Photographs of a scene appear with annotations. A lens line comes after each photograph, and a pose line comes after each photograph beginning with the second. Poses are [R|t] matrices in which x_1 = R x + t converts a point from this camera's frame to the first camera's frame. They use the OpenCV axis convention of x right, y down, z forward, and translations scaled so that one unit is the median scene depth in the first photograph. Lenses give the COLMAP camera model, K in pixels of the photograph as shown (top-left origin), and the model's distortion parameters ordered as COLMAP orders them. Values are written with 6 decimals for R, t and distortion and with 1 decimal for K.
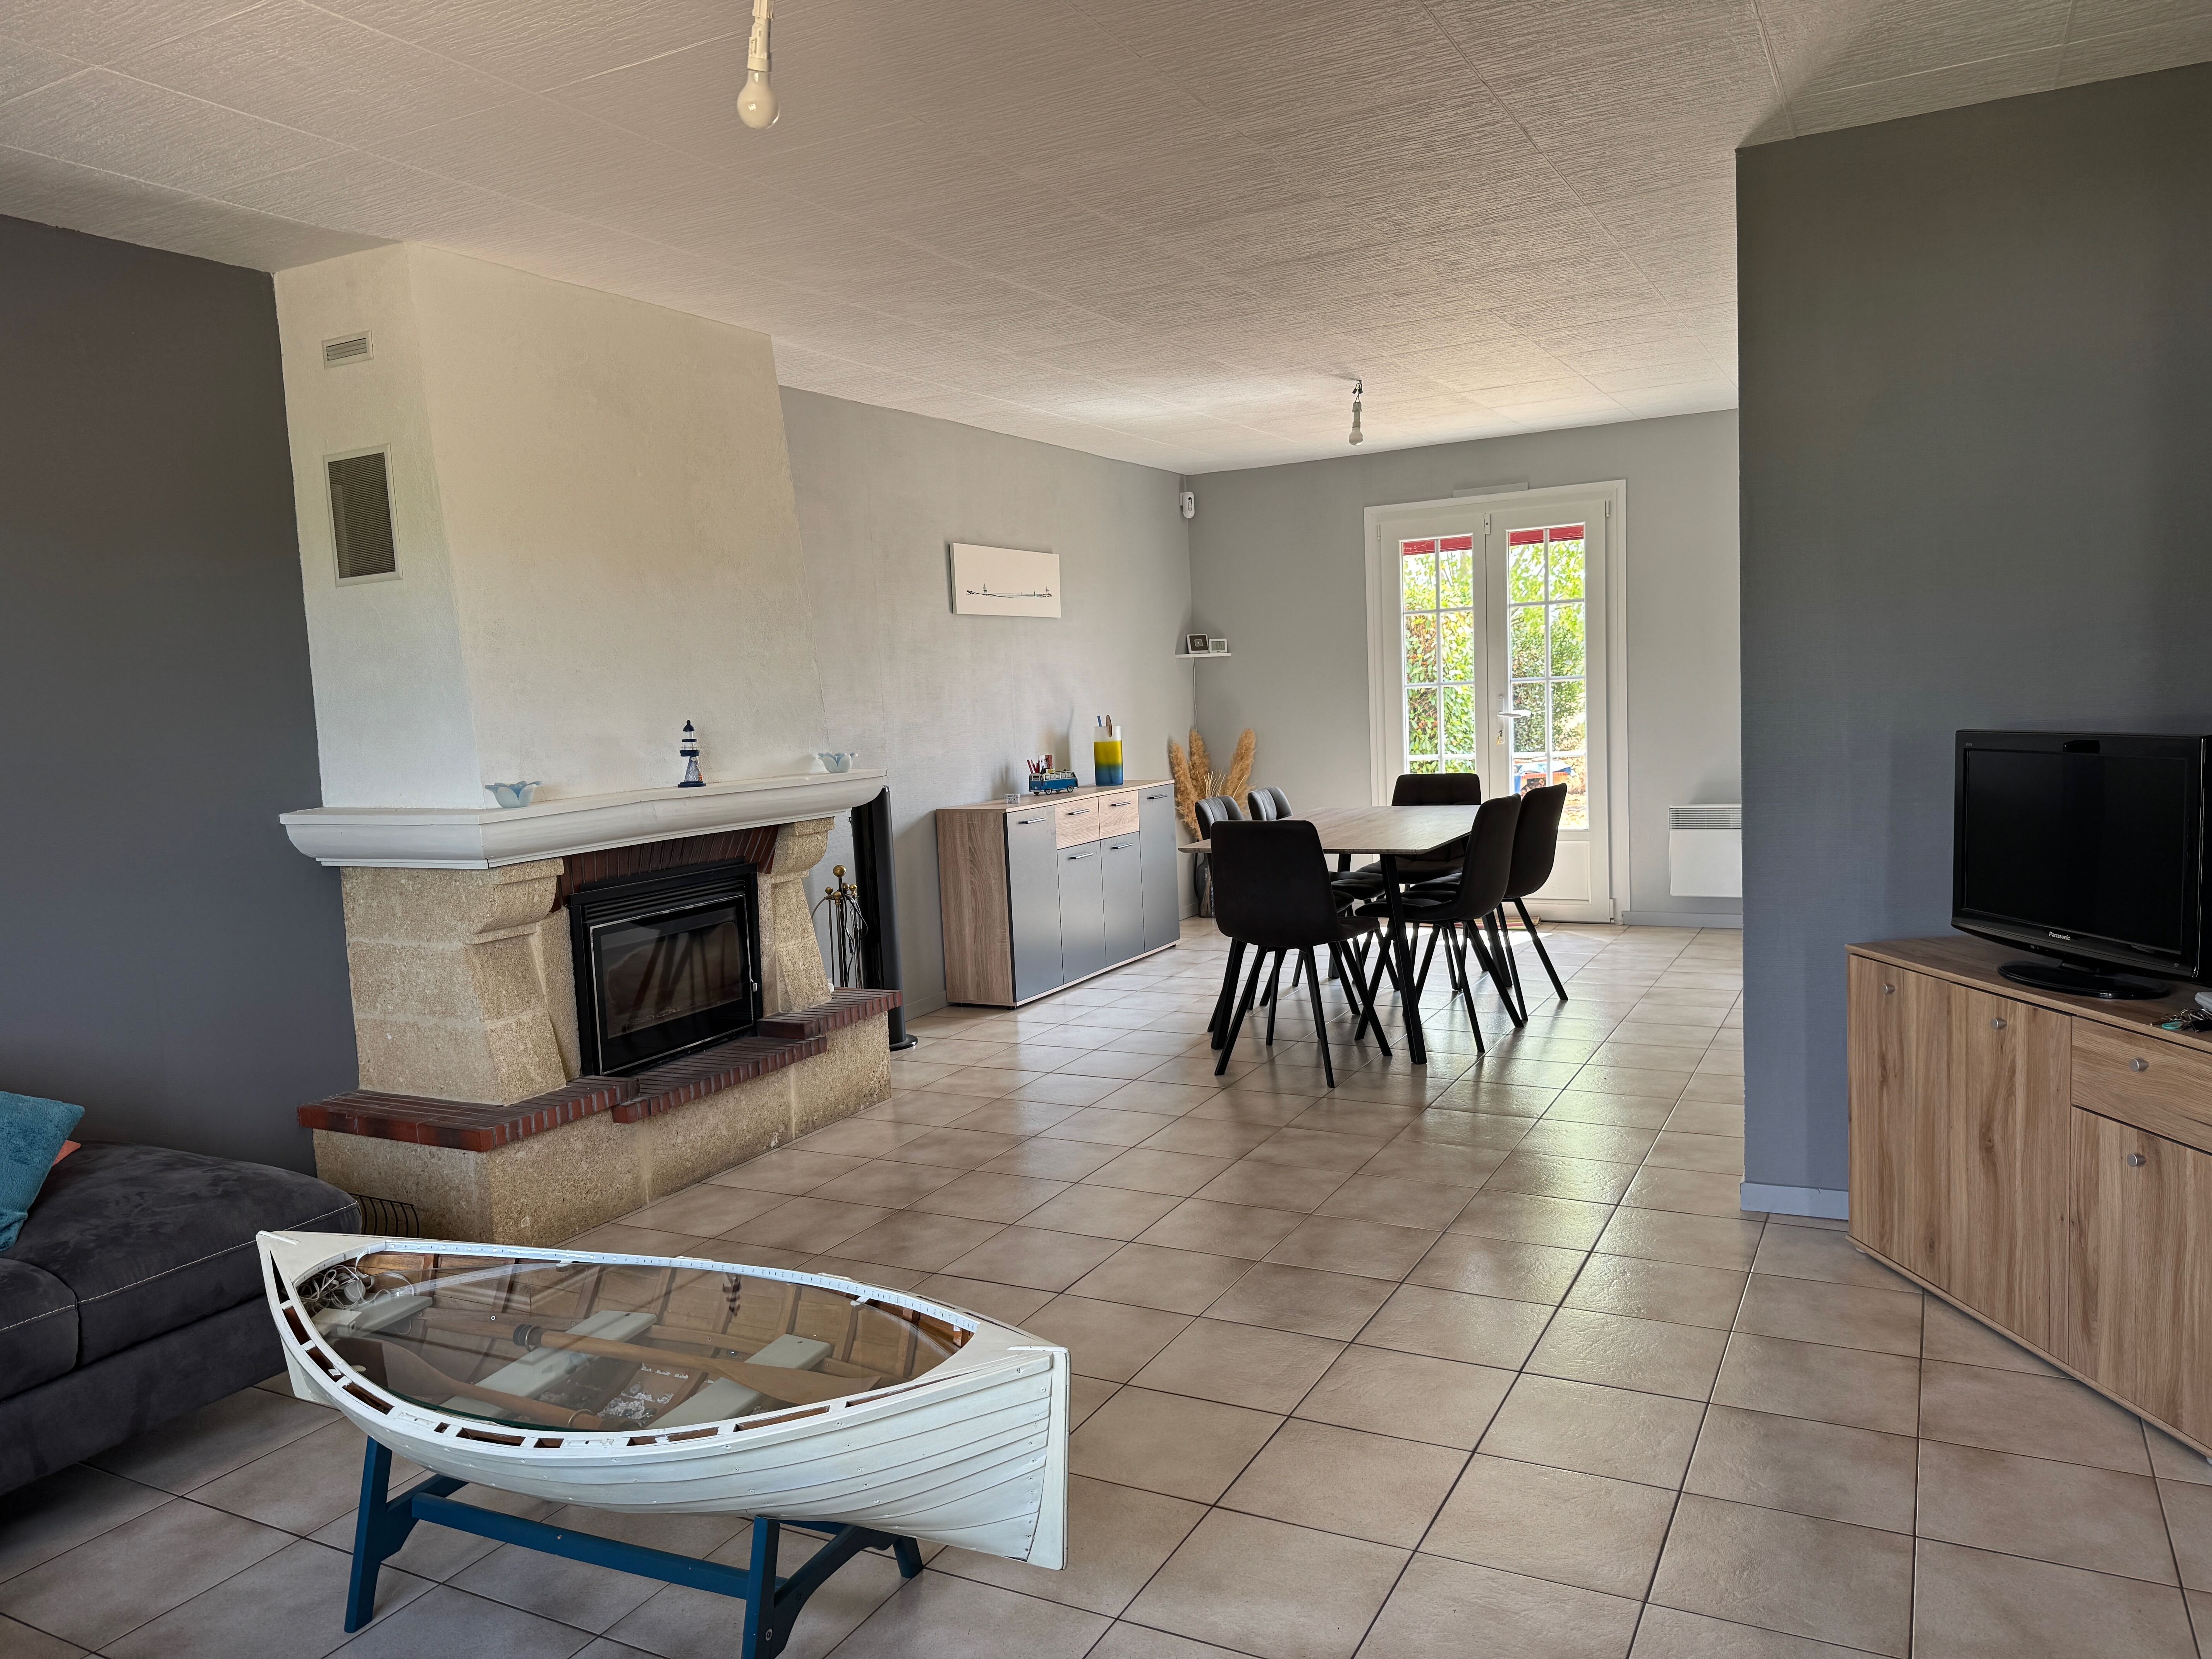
lens RADIAL K [[1538.6, 0, 1106.0], [0, 1538.6, 829.5], [0, 0, 1]] dist [0.157654, -0.240348]
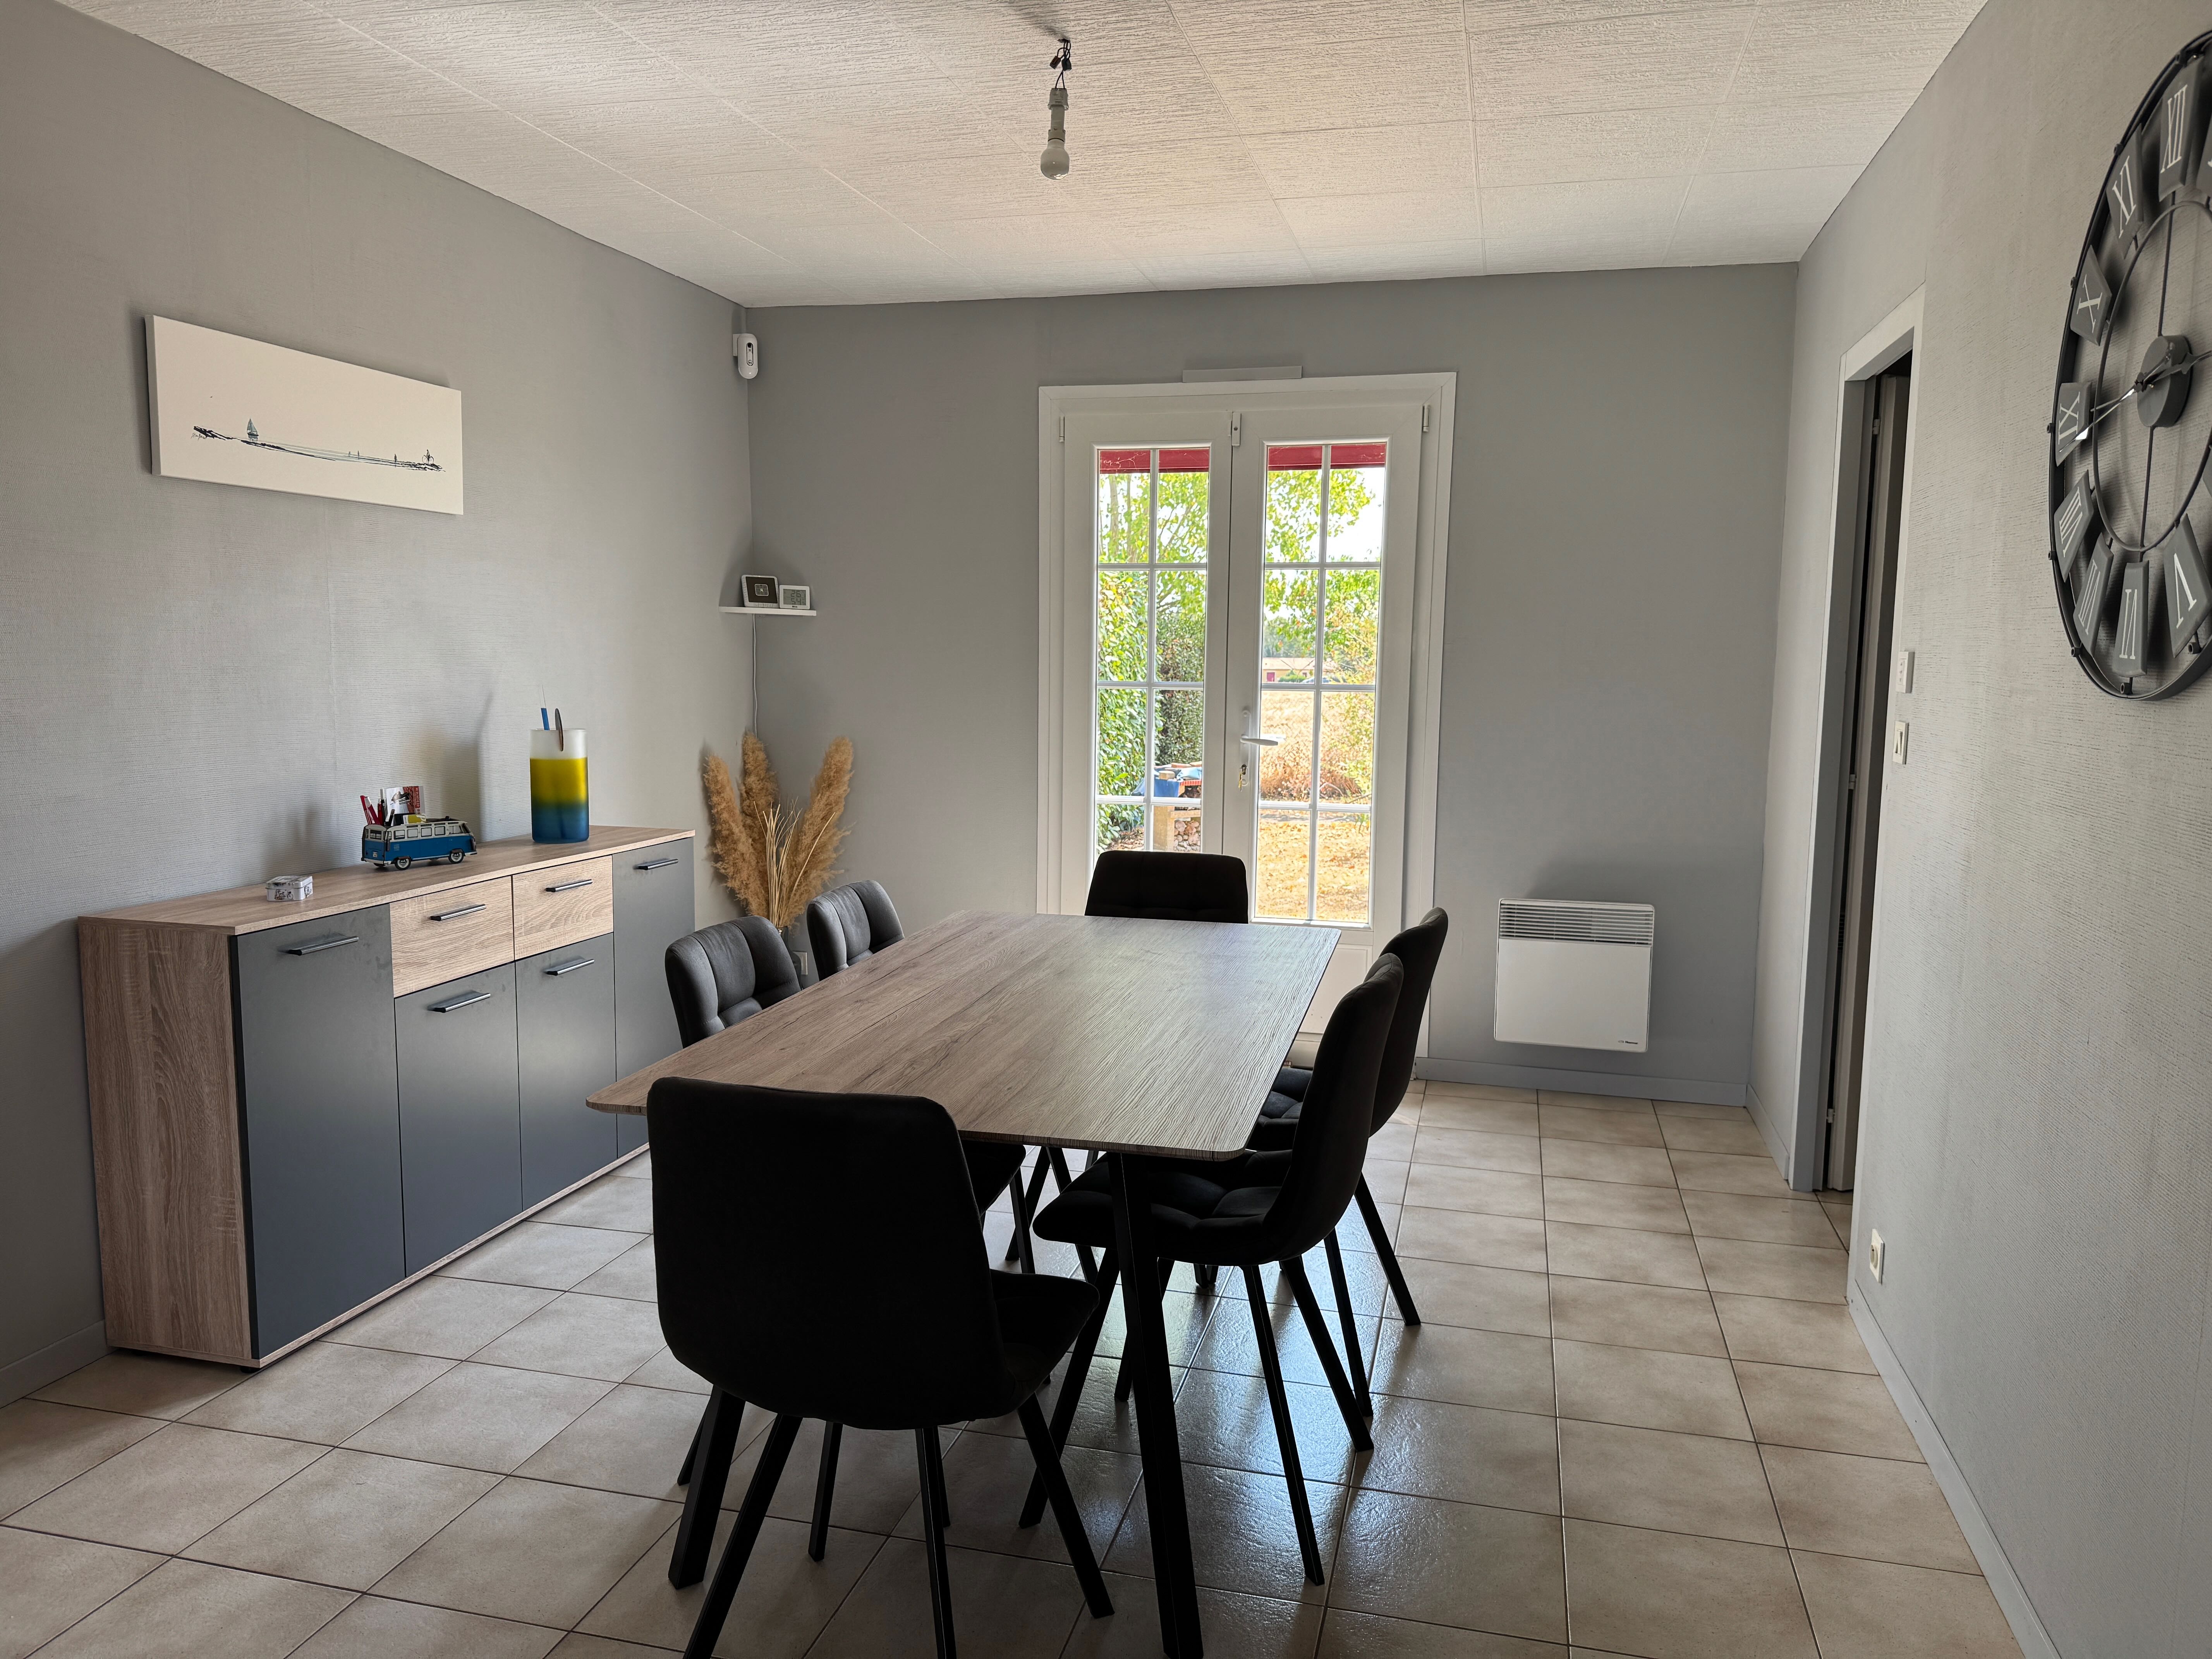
lens RADIAL K [[1538.6, 0, 1106.0], [0, 1538.6, 829.5], [0, 0, 1]] dist [0.157654, -0.240348]
pose [[0.970568, 0.031111, 0.238808, 0.056553], [-0.035431, 0.999277, 0.013818, -0.047509], [-0.238205, -0.021872, 0.970969, 0.439483]]
